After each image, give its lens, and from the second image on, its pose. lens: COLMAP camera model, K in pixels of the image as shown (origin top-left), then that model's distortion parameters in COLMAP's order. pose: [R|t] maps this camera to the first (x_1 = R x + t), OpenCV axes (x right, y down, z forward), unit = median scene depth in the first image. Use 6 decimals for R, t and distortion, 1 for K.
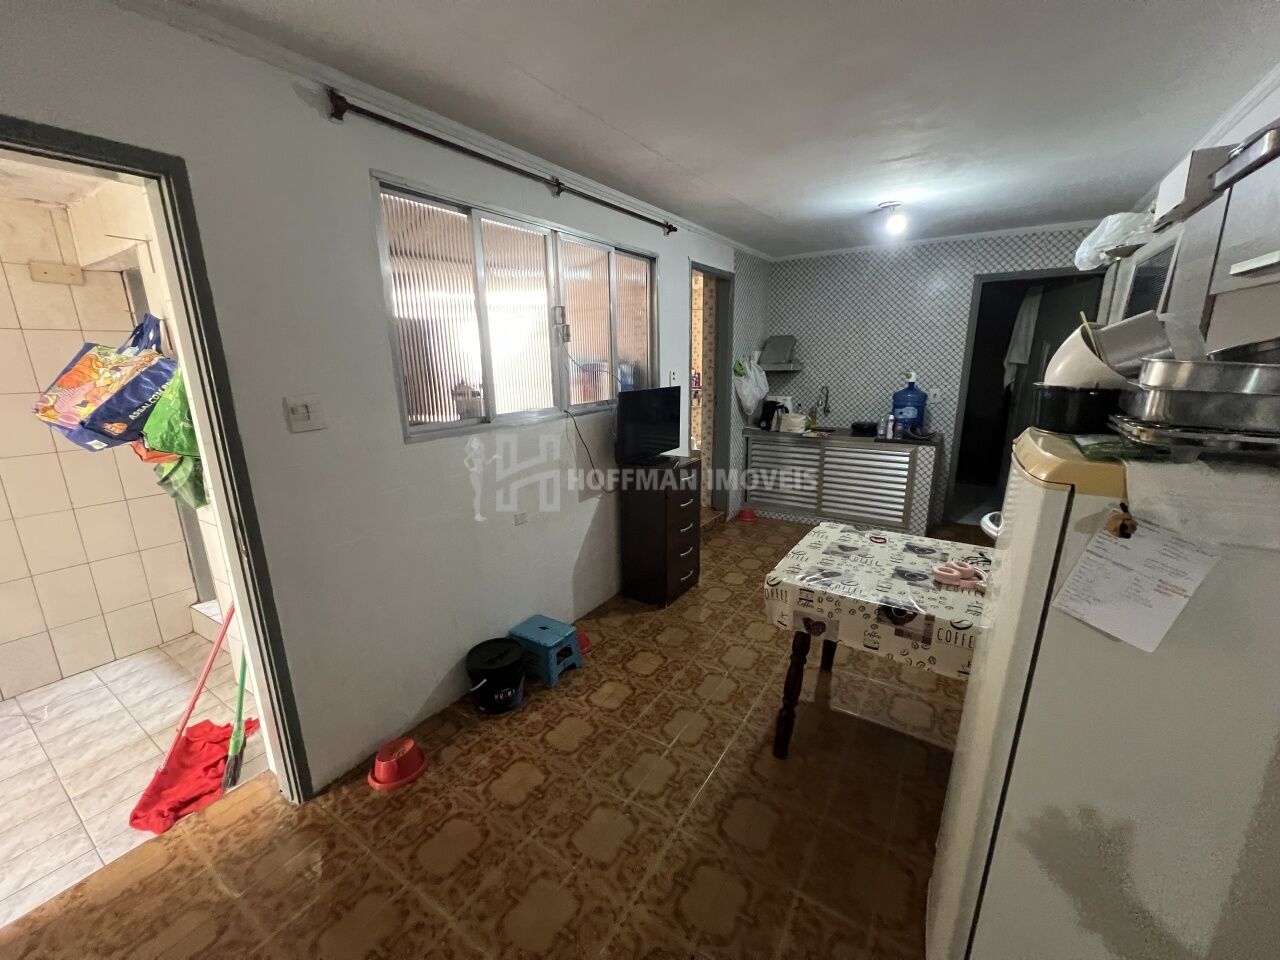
lens RADIAL K [[512.4, 0, 640.0], [0, 512.4, 480.0], [0, 0, 1]] dist [-0.001284, 0.000163]
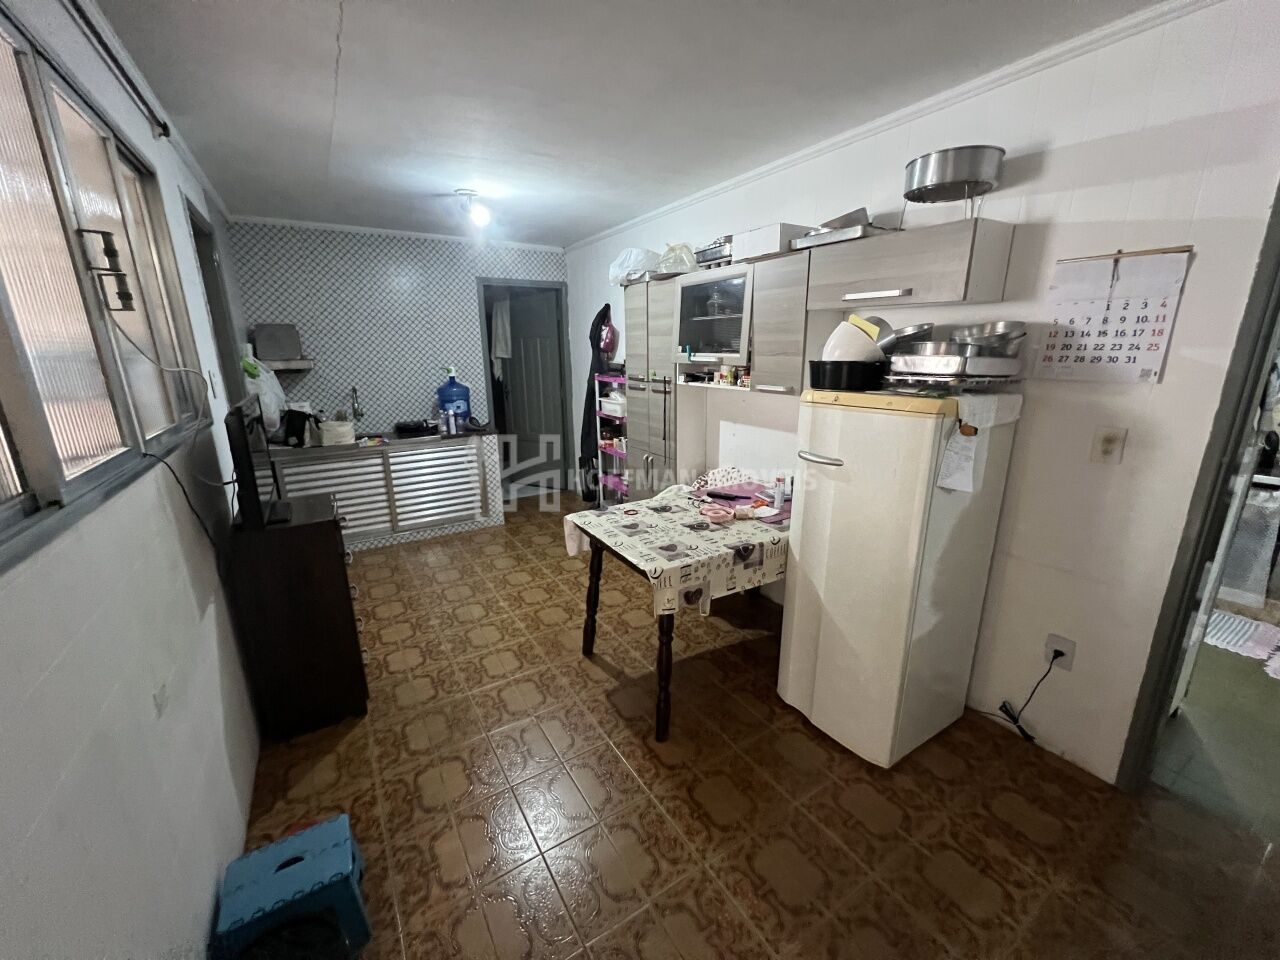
lens RADIAL K [[512.4, 0, 640.0], [0, 512.4, 480.0], [0, 0, 1]] dist [-0.001284, 0.000163]
pose [[0.426560, -0.217490, 0.877921, -0.466424], [0.217615, 0.966823, 0.133780, -0.091120], [-0.877890, 0.133984, 0.459737, 0.449560]]
